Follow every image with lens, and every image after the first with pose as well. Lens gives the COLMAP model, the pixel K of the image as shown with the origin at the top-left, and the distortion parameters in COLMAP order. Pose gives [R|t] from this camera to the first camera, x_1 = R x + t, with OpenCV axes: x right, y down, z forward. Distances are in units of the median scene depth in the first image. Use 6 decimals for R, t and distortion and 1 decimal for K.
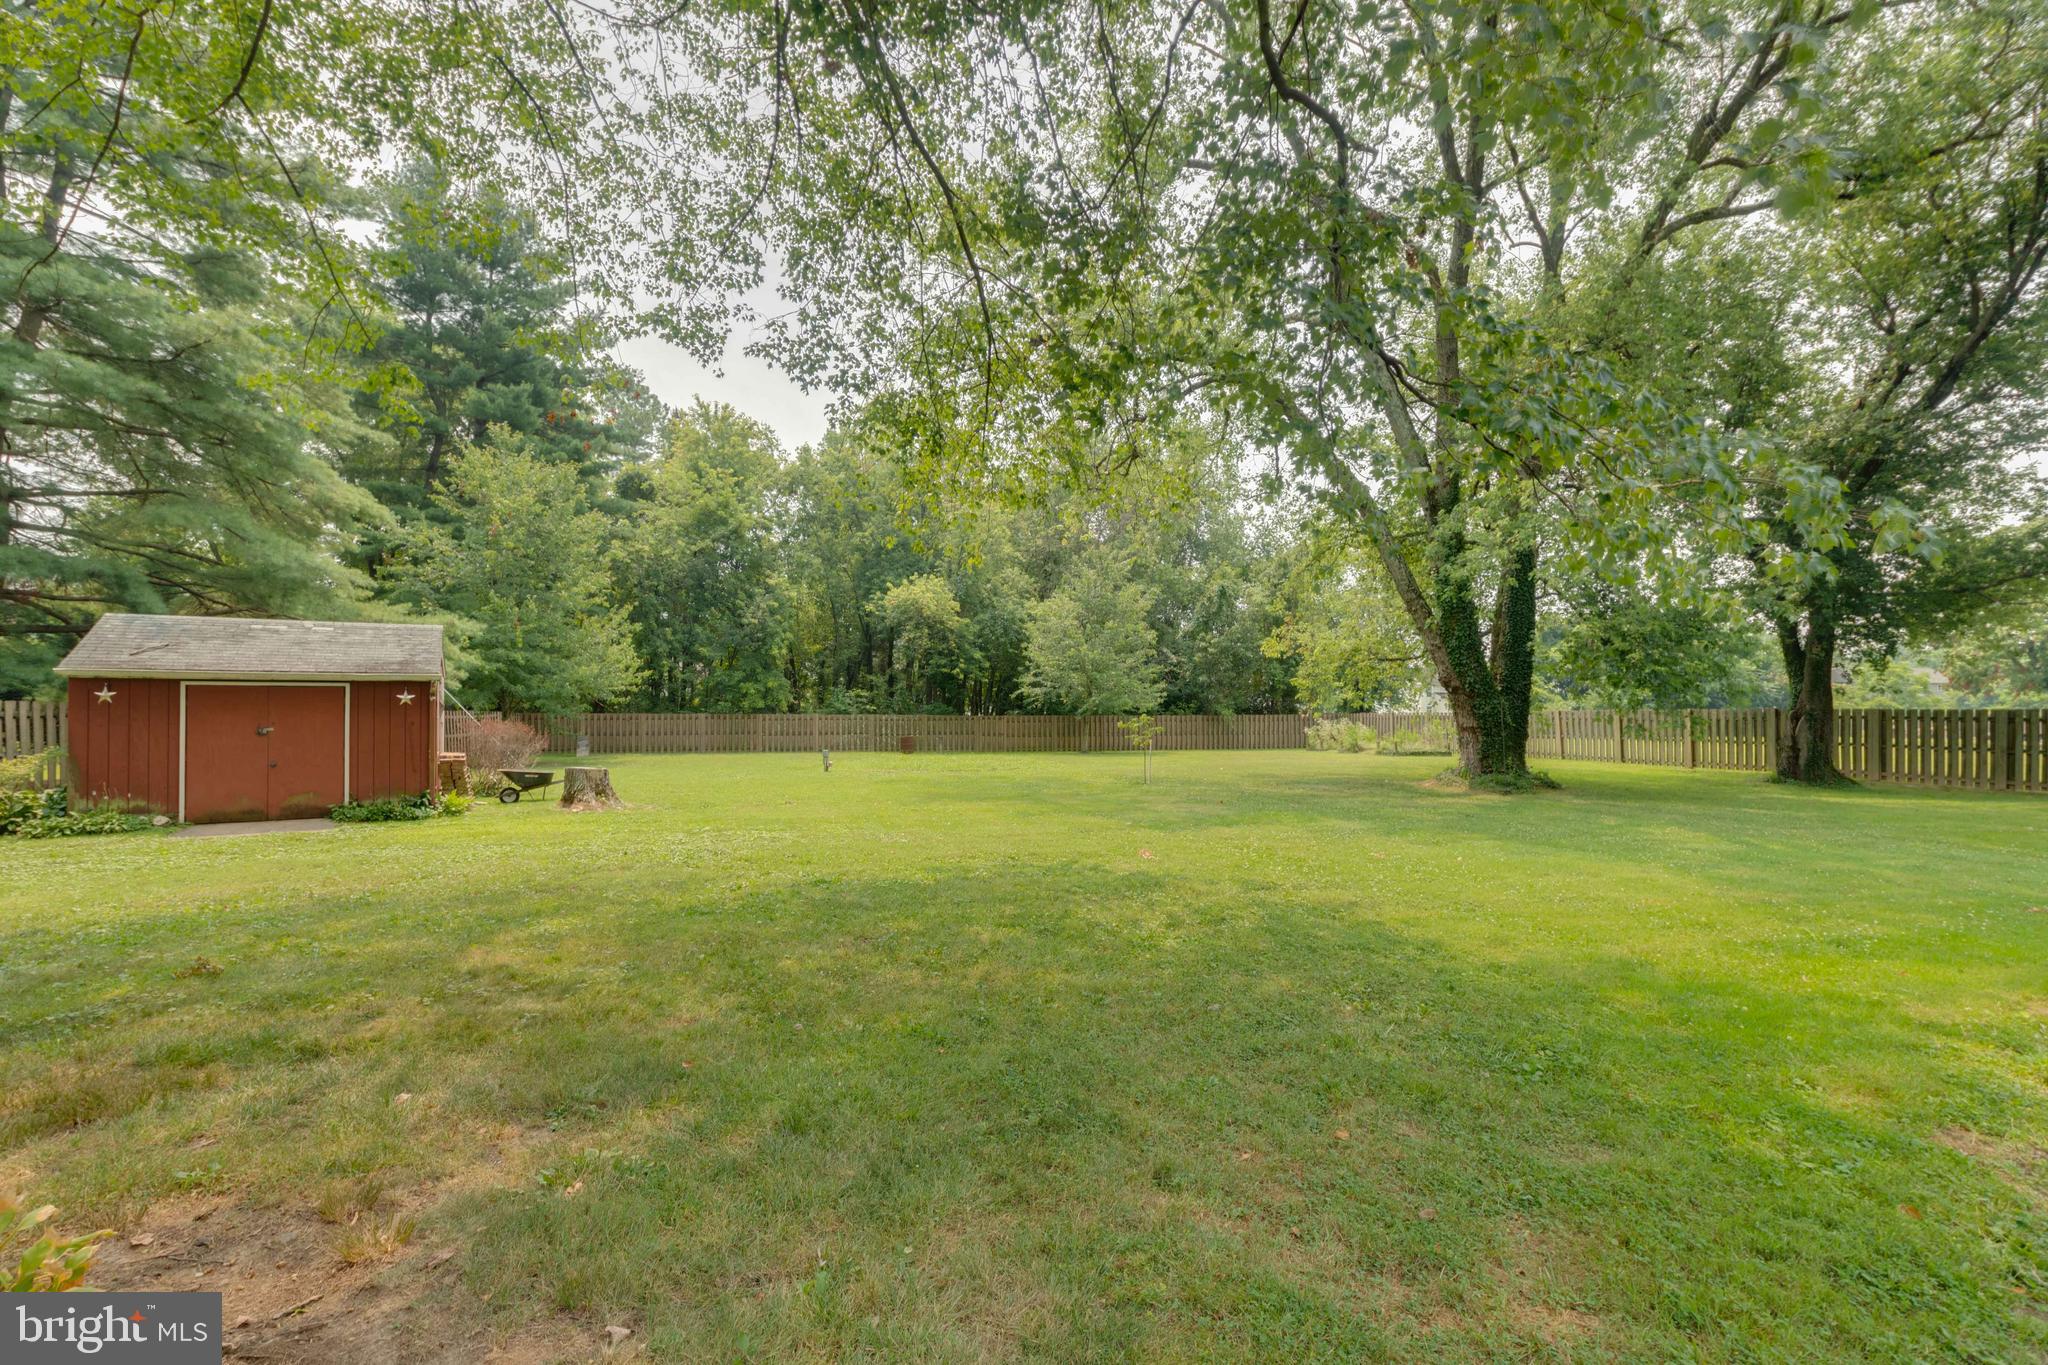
lens RADIAL K [[919.7, 0, 1025.9], [0, 919.7, 697.9], [0, 0, 1]] dist [0.002452, 0.000867]
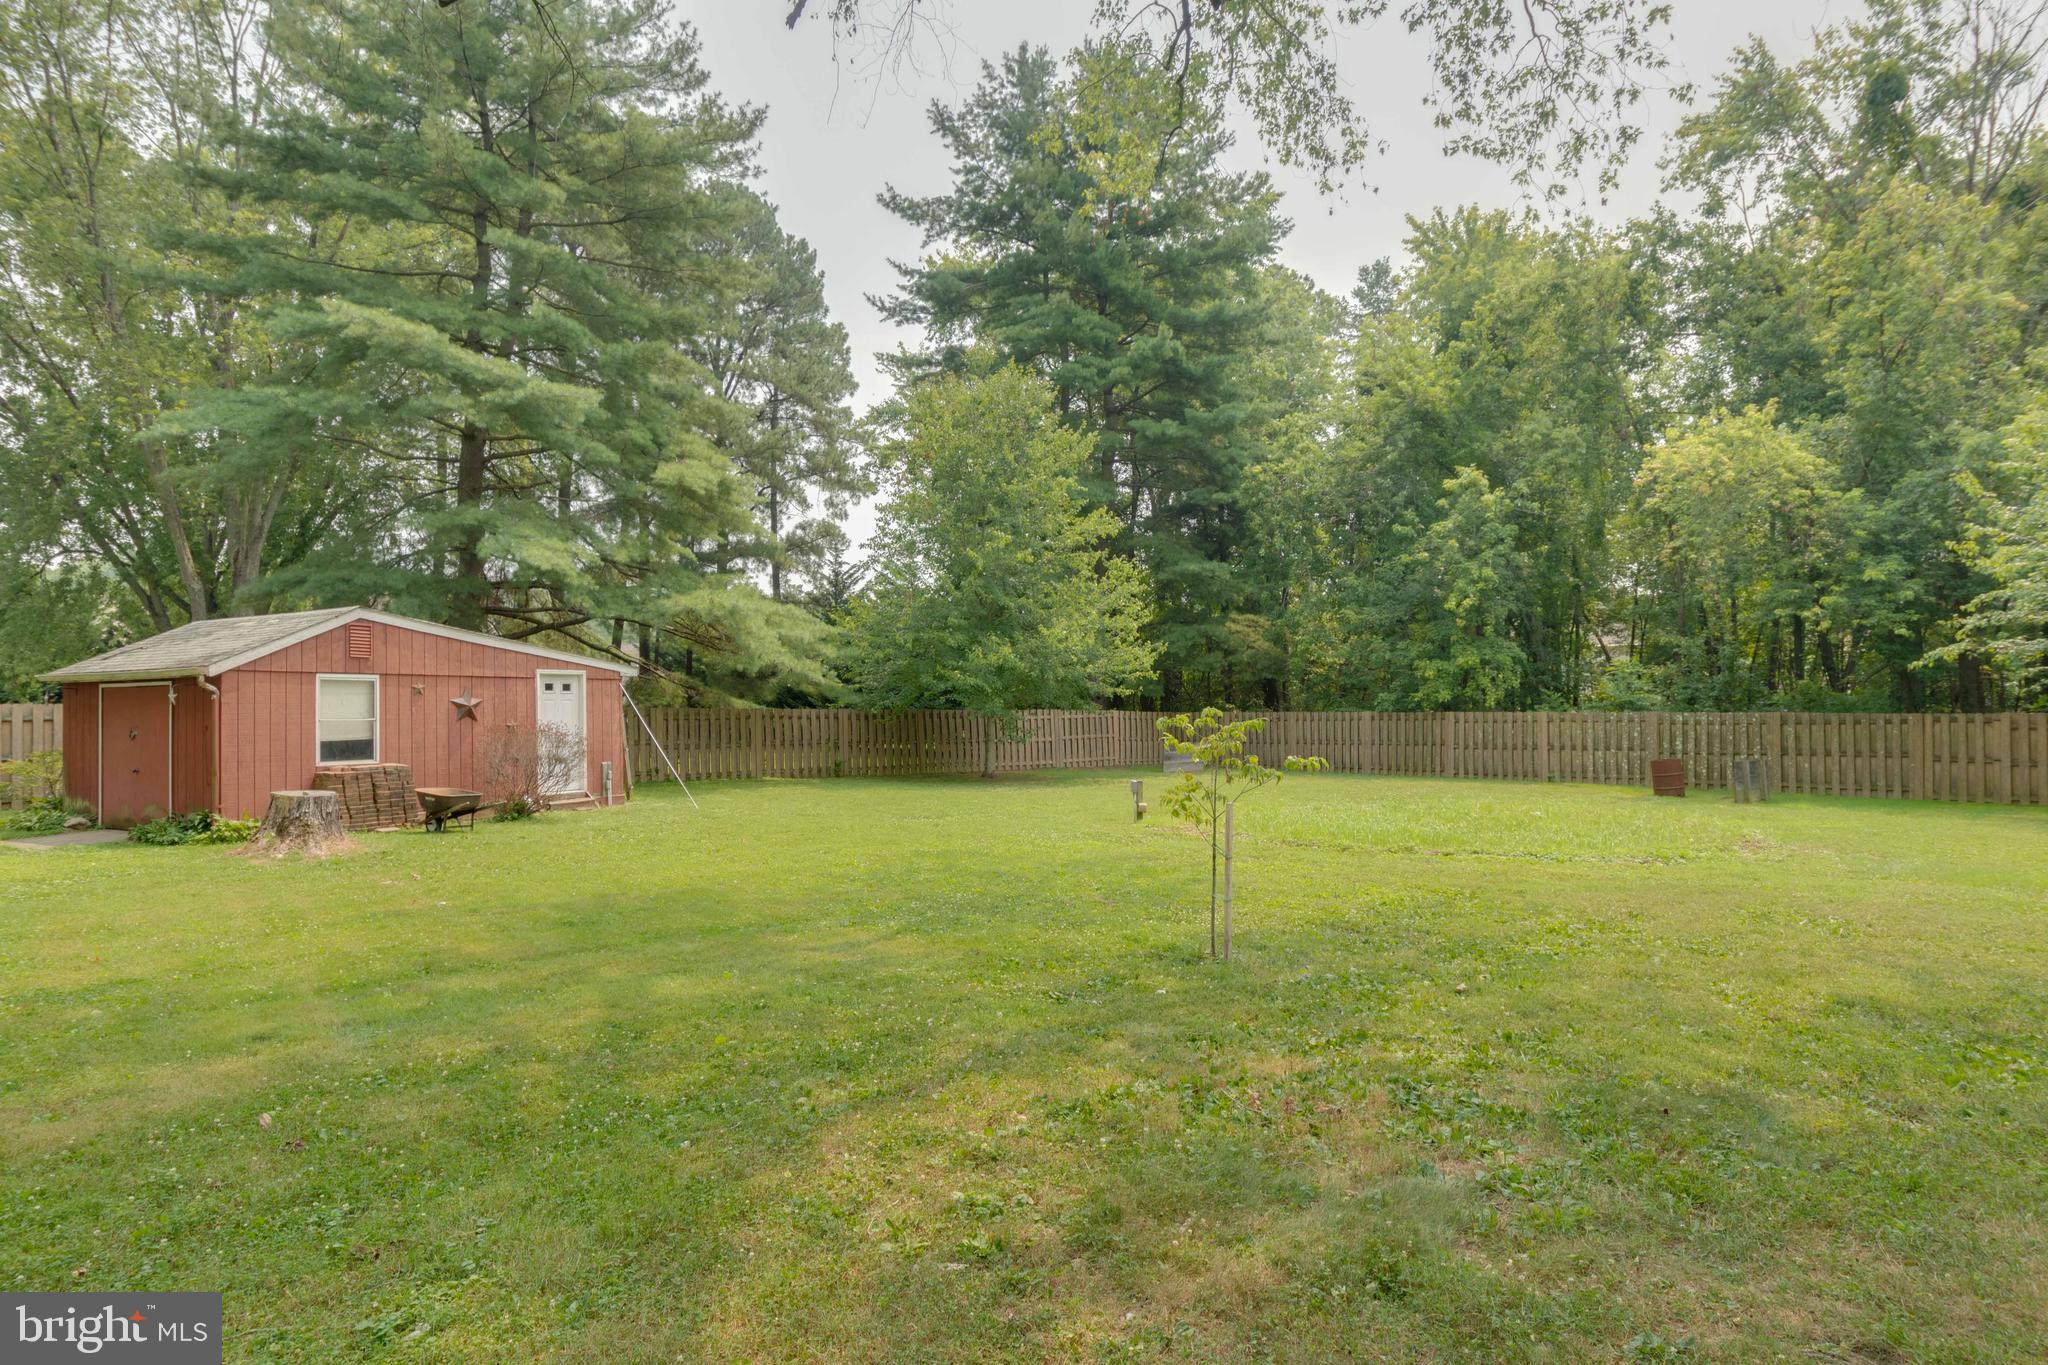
lens RADIAL K [[1187.7, 0, 1016.0], [0, 1187.7, 672.1], [0, 0, 1]] dist [-0.000648, 0.000331]
pose [[0.514066, -0.031562, -0.857170, 0.345840], [0.018043, 0.999500, -0.025982, 0.010185], [0.857561, -0.002109, 0.514378, 0.576659]]
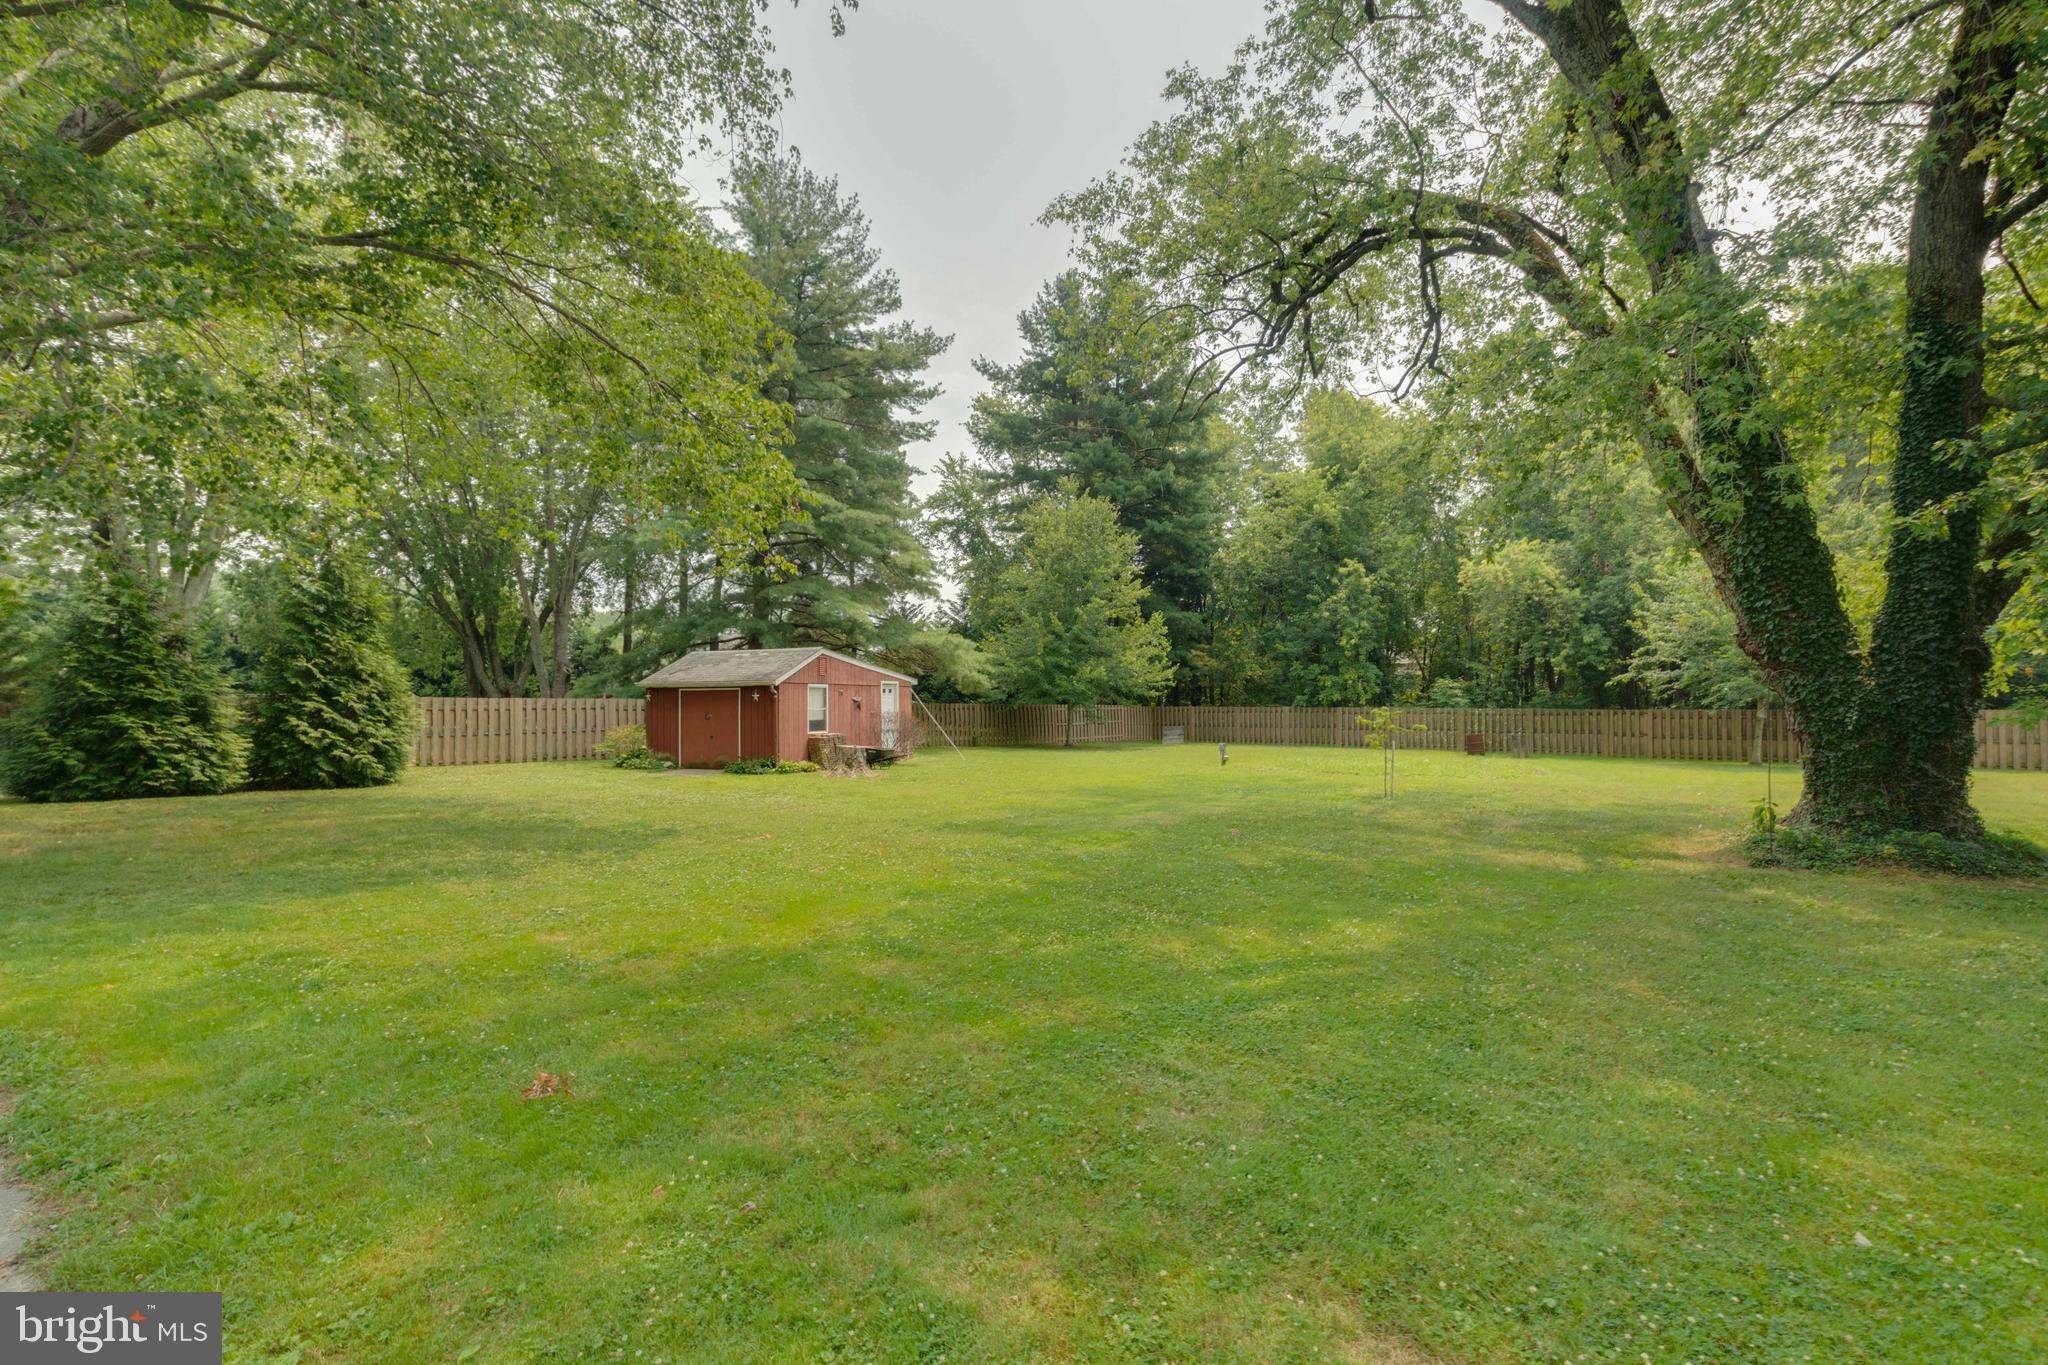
lens RADIAL K [[919.7, 0, 1025.9], [0, 919.7, 697.9], [0, 0, 1]] dist [0.002452, 0.000867]
pose [[0.604163, -0.005927, -0.796839, 0.455475], [0.011657, 0.999931, 0.001401, 0.003133], [0.796776, -0.010135, 0.604190, 0.218071]]
